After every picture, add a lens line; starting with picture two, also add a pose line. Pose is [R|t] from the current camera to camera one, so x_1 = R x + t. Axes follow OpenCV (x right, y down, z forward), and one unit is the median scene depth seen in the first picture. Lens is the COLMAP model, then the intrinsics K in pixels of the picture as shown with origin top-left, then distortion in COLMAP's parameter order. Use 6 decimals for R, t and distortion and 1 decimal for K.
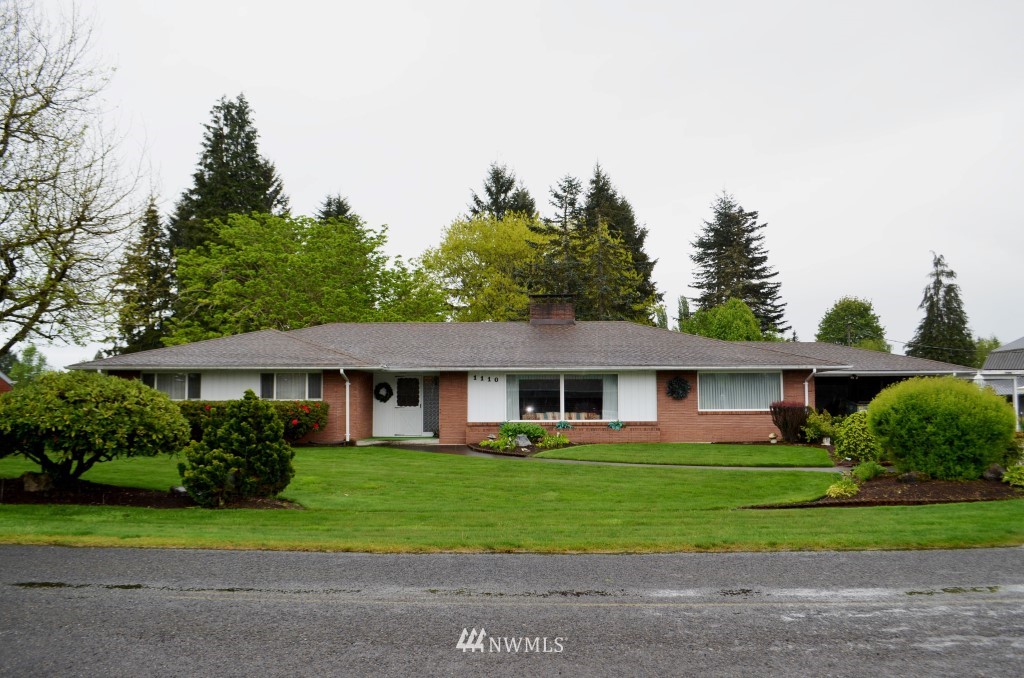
lens RADIAL K [[806.0, 0, 511.9], [0, 806.0, 342.9], [0, 0, 1]] dist [-0.093415, 0.023316]
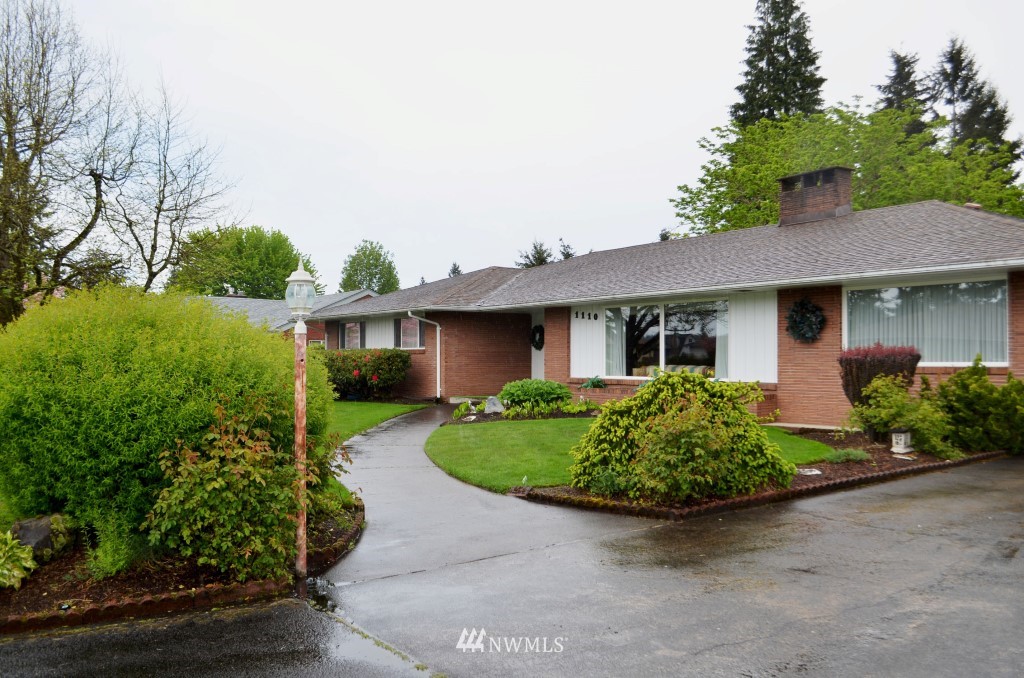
lens RADIAL K [[897.2, 0, 512.0], [0, 897.2, 339.3], [0, 0, 1]] dist [-0.008576, -0.001125]
pose [[0.603336, -0.014997, -0.797346, 0.547752], [0.063545, 0.997548, 0.029321, 0.038237], [0.794951, -0.068358, 0.602810, 0.486371]]
